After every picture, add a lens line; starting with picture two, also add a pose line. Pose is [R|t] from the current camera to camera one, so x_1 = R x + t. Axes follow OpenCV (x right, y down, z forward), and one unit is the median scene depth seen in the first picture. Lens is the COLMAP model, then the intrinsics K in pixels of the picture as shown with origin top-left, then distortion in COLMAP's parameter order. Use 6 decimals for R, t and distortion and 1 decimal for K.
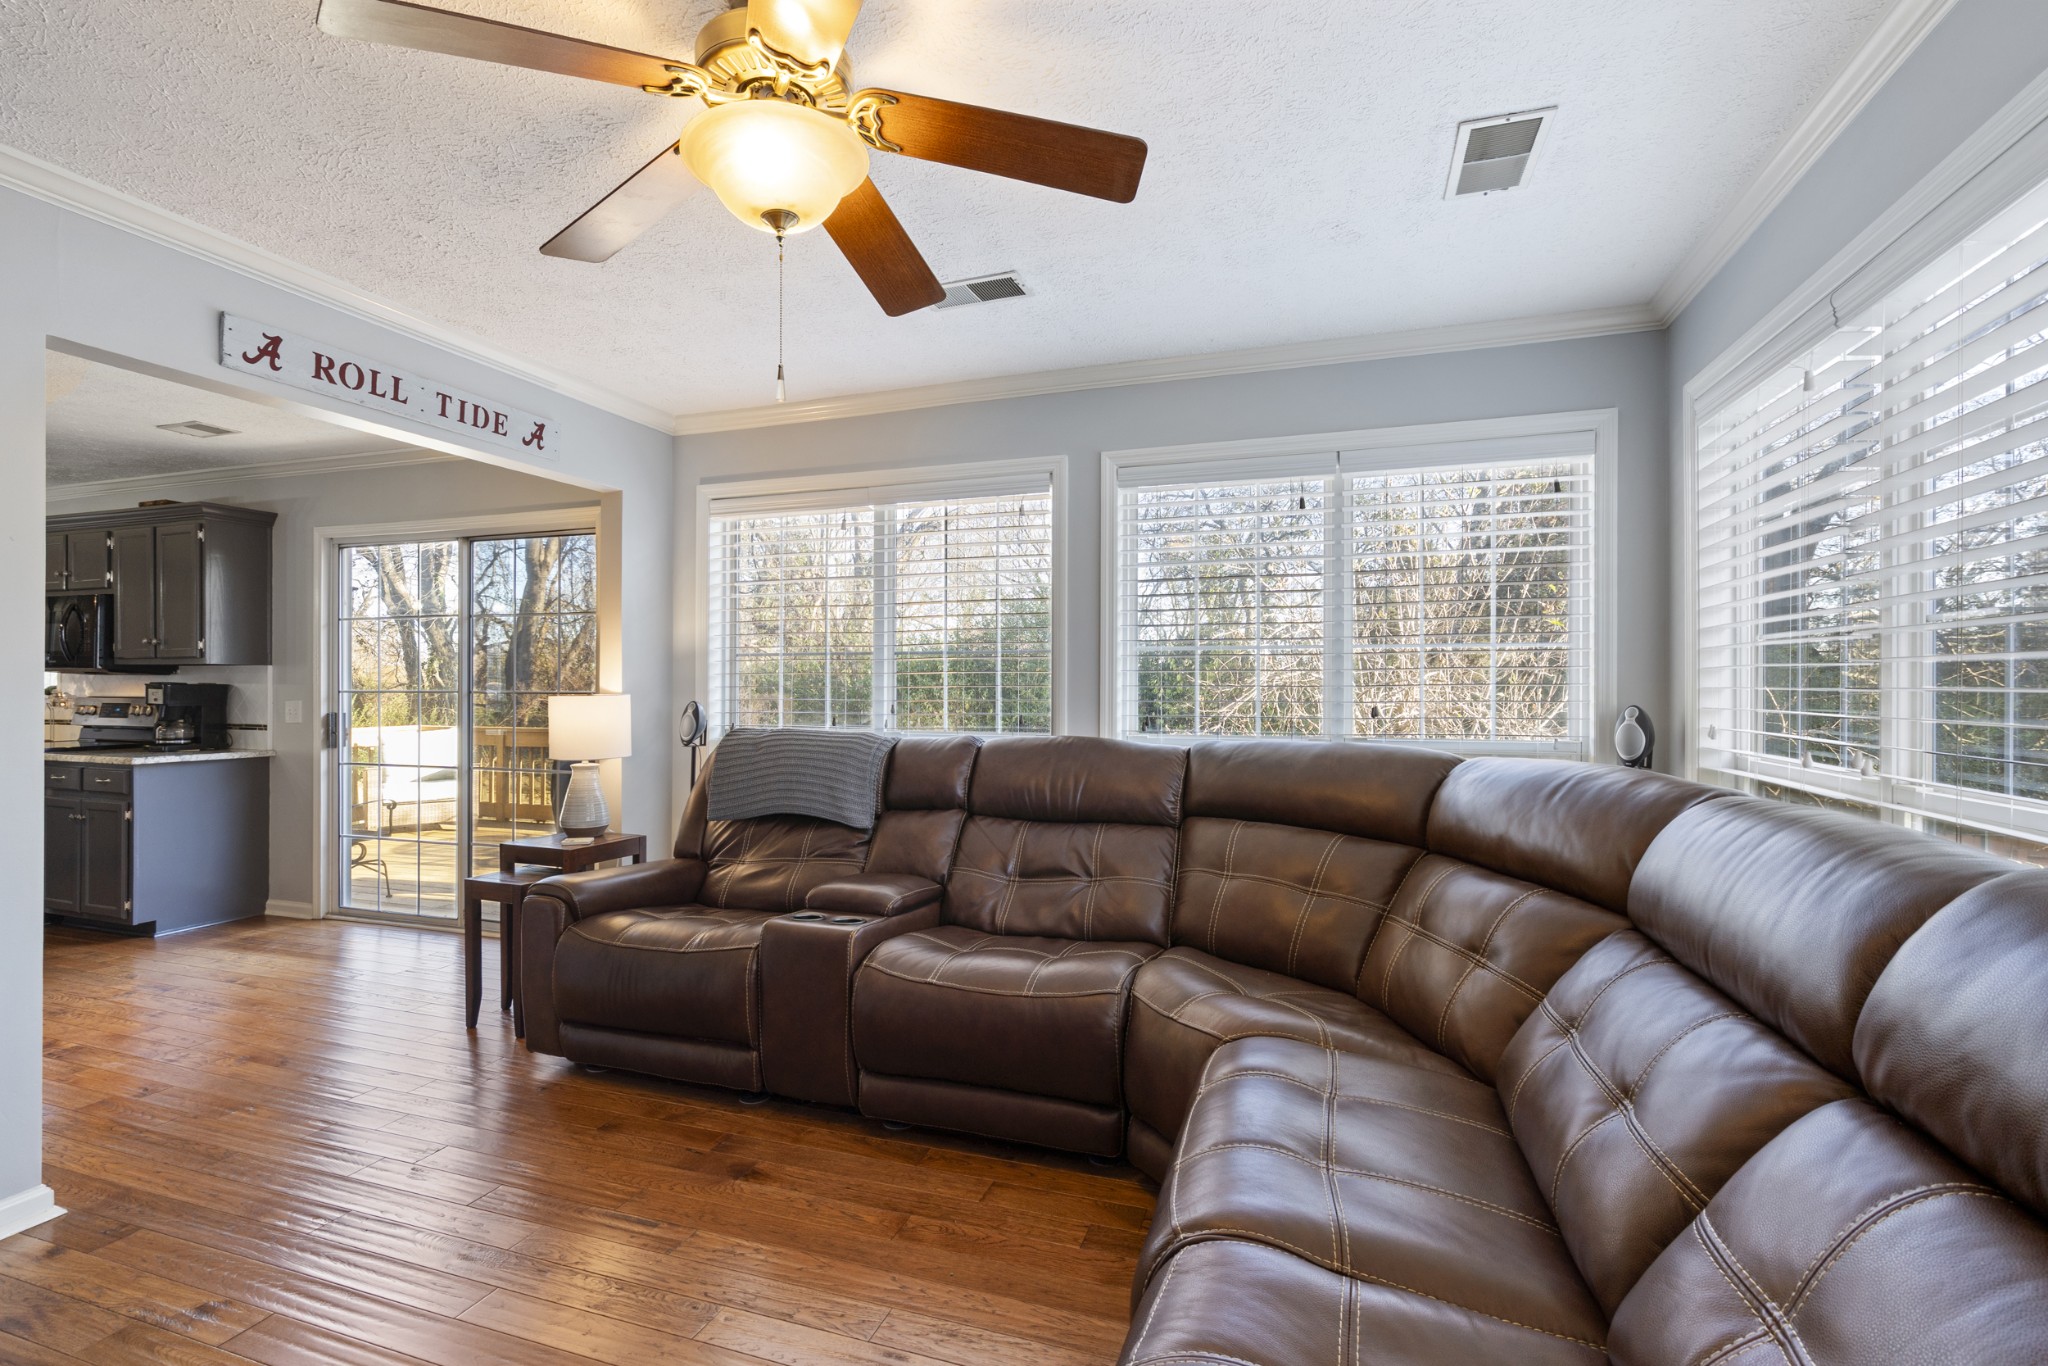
lens RADIAL K [[939.6, 0, 1016.1], [0, 939.6, 679.6], [0, 0, 1]] dist [-0.007128, 0.002308]
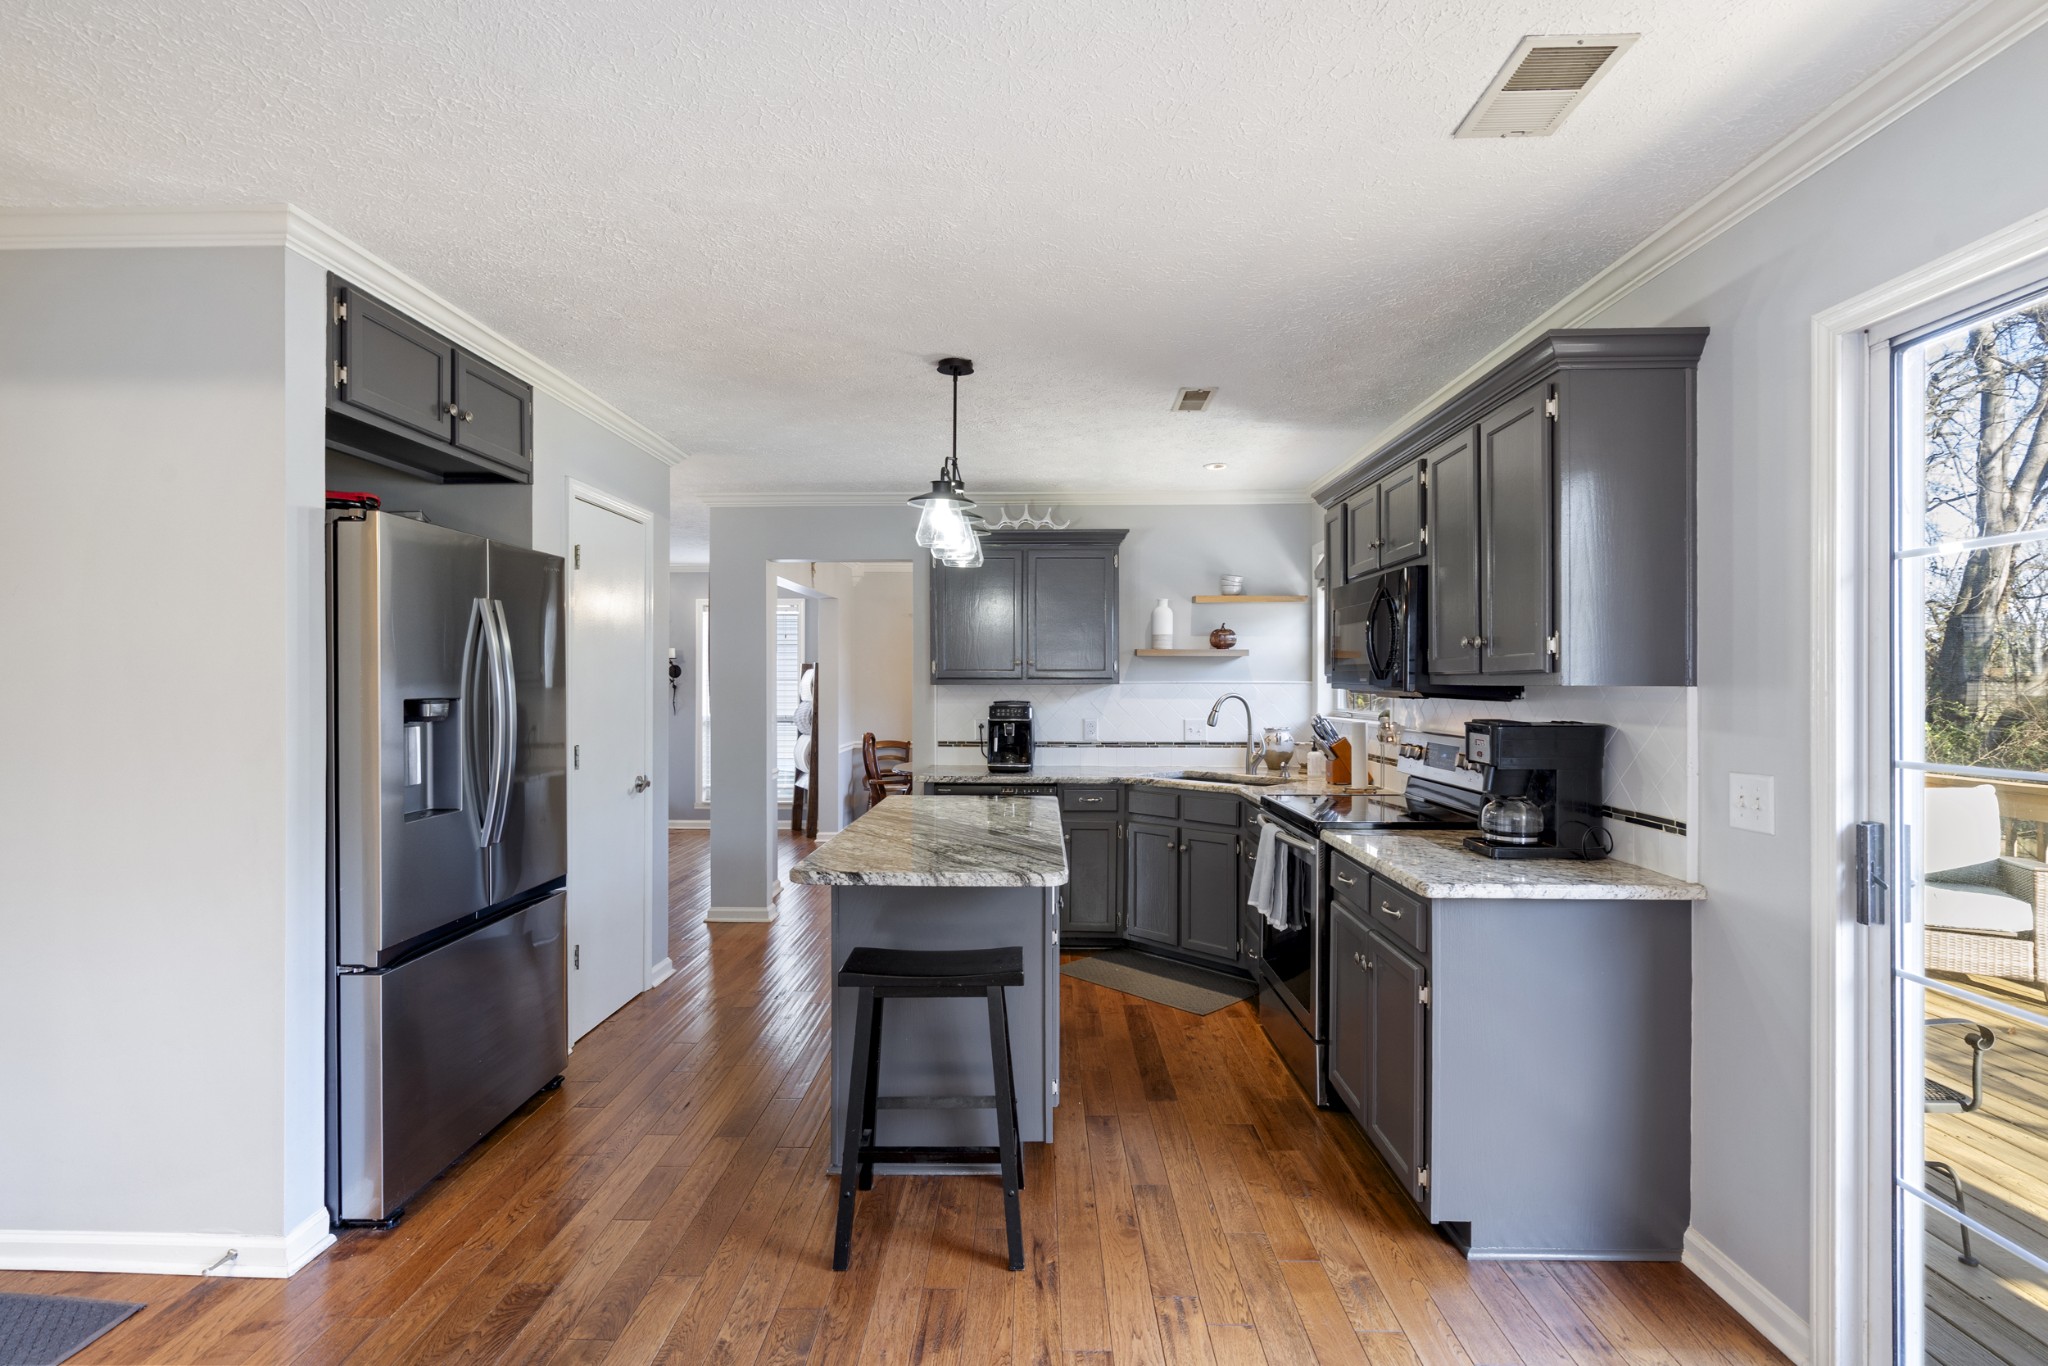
lens RADIAL K [[939.6, 0, 1019.6], [0, 939.6, 683.4], [0, 0, 1]] dist [-0.007128, 0.002308]
pose [[0.314159, -0.001859, -0.949369, -0.490806], [0.003002, 0.999995, -0.000965, -0.017714], [0.949366, -0.002546, 0.314163, 0.577131]]
